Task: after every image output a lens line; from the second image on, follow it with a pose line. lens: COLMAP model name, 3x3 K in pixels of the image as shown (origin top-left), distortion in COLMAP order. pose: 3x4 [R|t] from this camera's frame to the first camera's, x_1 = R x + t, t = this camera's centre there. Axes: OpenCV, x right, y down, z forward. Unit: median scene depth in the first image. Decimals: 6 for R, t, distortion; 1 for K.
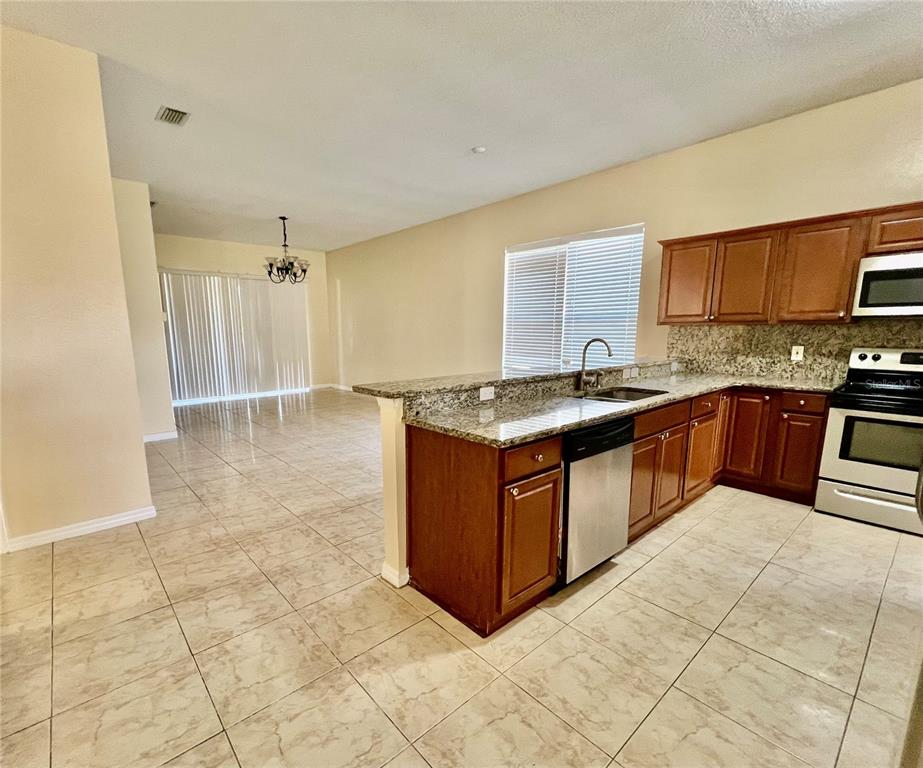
lens RADIAL K [[436.0, 0, 426.2], [0, 436.0, 406.1], [0, 0, 1]] dist [-0.001845, 0.000598]
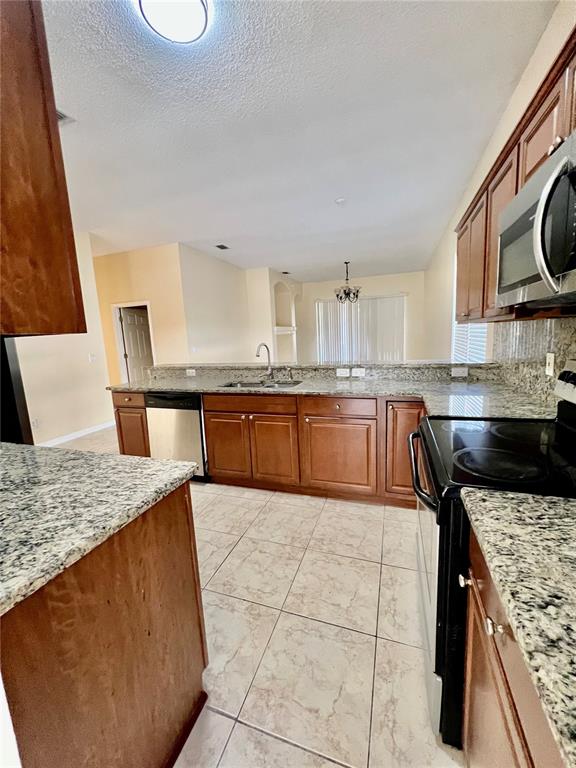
lens RADIAL K [[306.6, 0, 289.0], [0, 306.6, 382.1], [0, 0, 1]] dist [0.000141, -0.000230]
pose [[0.516841, 0.114790, -0.848351, 1.187873], [-0.107083, 0.991855, 0.068969, -0.099277], [0.849358, 0.055198, 0.524924, 0.511685]]
